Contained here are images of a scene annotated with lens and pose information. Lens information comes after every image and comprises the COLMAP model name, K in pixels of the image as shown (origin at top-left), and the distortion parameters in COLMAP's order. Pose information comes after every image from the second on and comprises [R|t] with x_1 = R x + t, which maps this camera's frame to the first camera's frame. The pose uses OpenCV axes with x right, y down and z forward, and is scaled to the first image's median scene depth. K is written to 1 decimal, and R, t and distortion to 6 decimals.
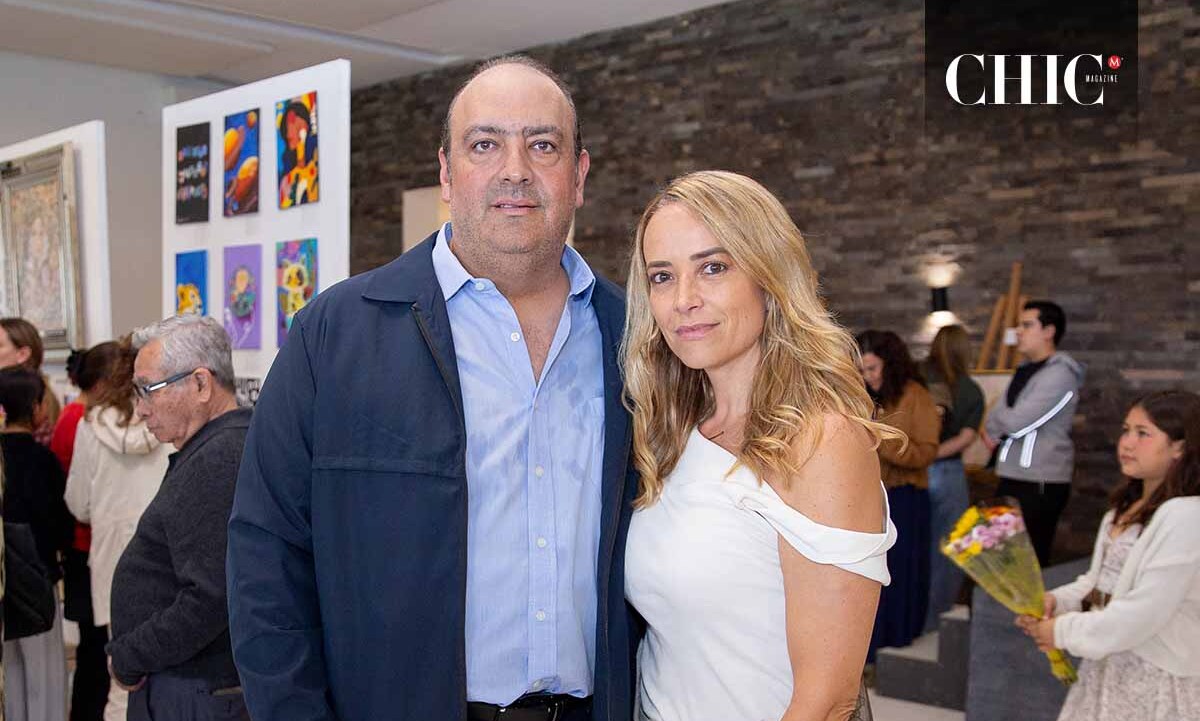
lens RADIAL K [[1267.0, 0, 602.0], [0, 1267.0, 367.4], [0, 0, 1]] dist [-0.013420, 0.000000]
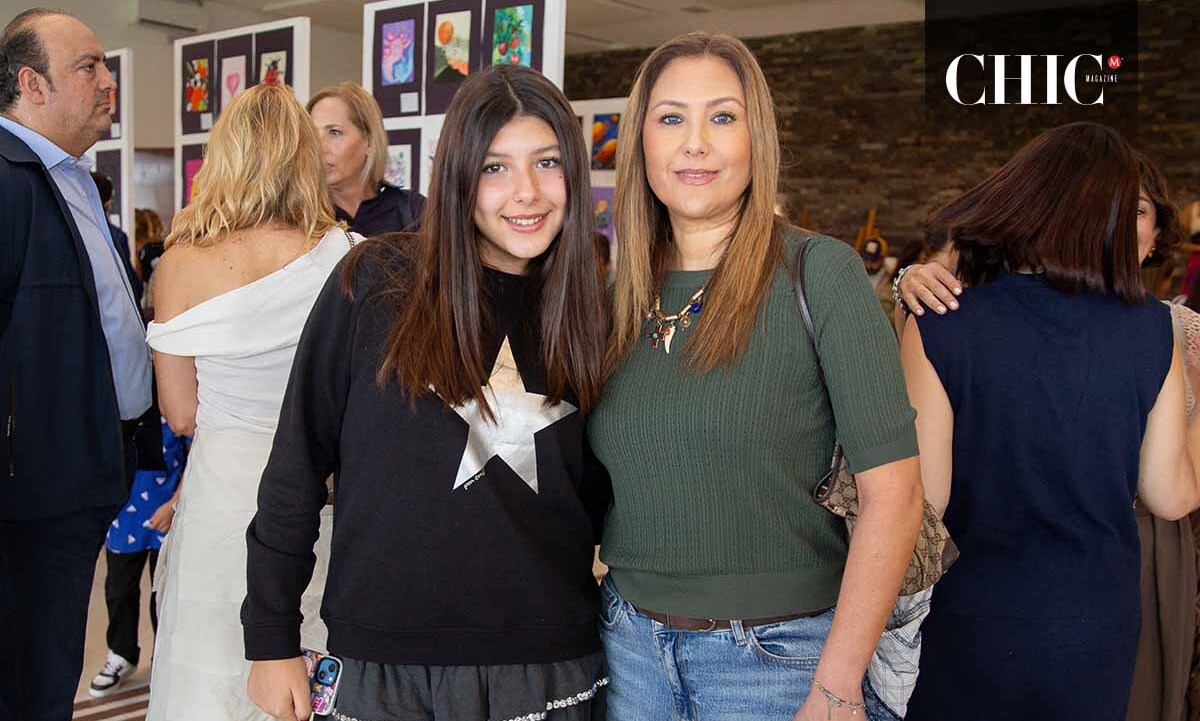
lens RADIAL K [[1267.0, 0, 599.7], [0, 1267.0, 354.0], [0, 0, 1]] dist [-0.013420, 0.000000]
pose [[0.996777, 0.046978, 0.065023, -0.264224], [-0.051222, 0.996556, 0.065209, 0.017378], [-0.061736, -0.068330, 0.995751, -0.564986]]
